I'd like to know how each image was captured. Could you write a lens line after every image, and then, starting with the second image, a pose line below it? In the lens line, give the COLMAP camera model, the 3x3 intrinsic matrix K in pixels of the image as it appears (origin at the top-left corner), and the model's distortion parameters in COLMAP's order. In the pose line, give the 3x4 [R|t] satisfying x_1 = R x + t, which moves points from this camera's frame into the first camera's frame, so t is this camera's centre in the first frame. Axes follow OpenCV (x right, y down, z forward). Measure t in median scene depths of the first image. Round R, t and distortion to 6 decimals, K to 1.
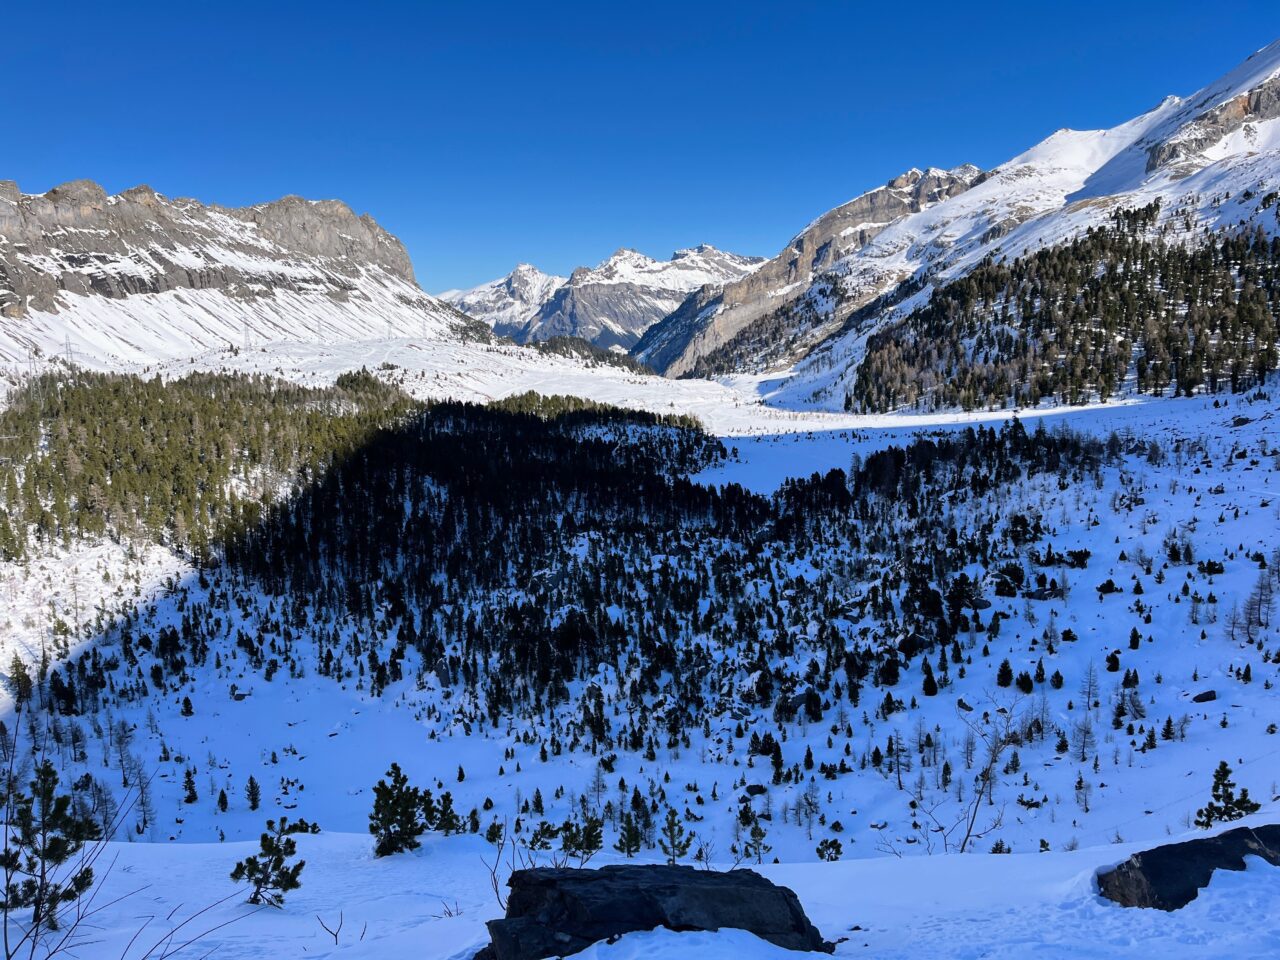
lens RADIAL K [[968.3, 0, 640.0], [0, 968.3, 480.0], [0, 0, 1]] dist [0.055279, -0.059312]
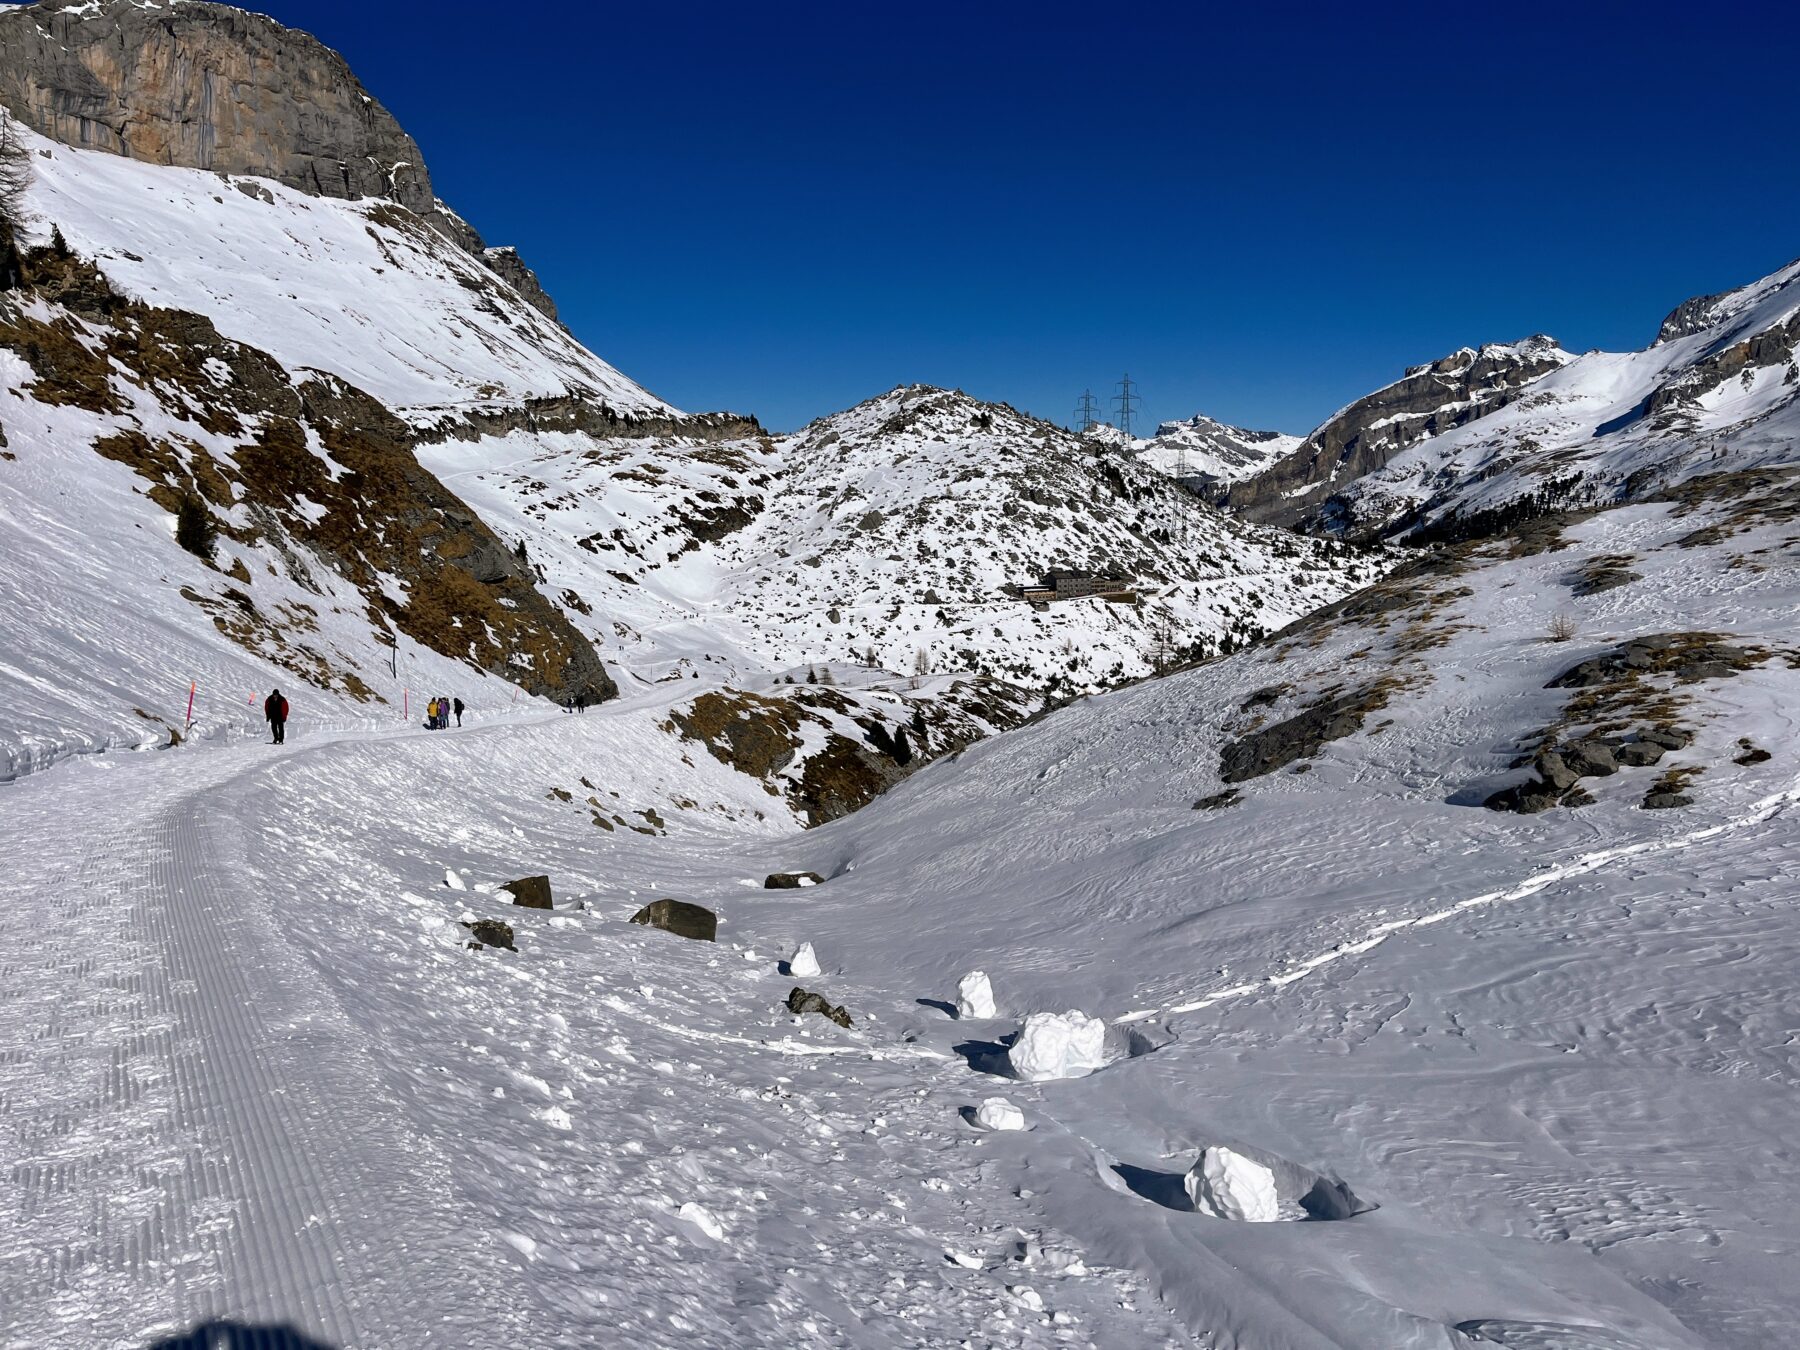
lens RADIAL K [[1361.6, 0, 900.0], [0, 1361.6, 675.0], [0, 0, 1]] dist [0.055279, -0.059312]
pose [[0.989924, 0.032854, -0.137735, -0.032612], [-0.037725, 0.998746, -0.032902, 0.022790], [0.136481, 0.037767, 0.989923, -0.252819]]
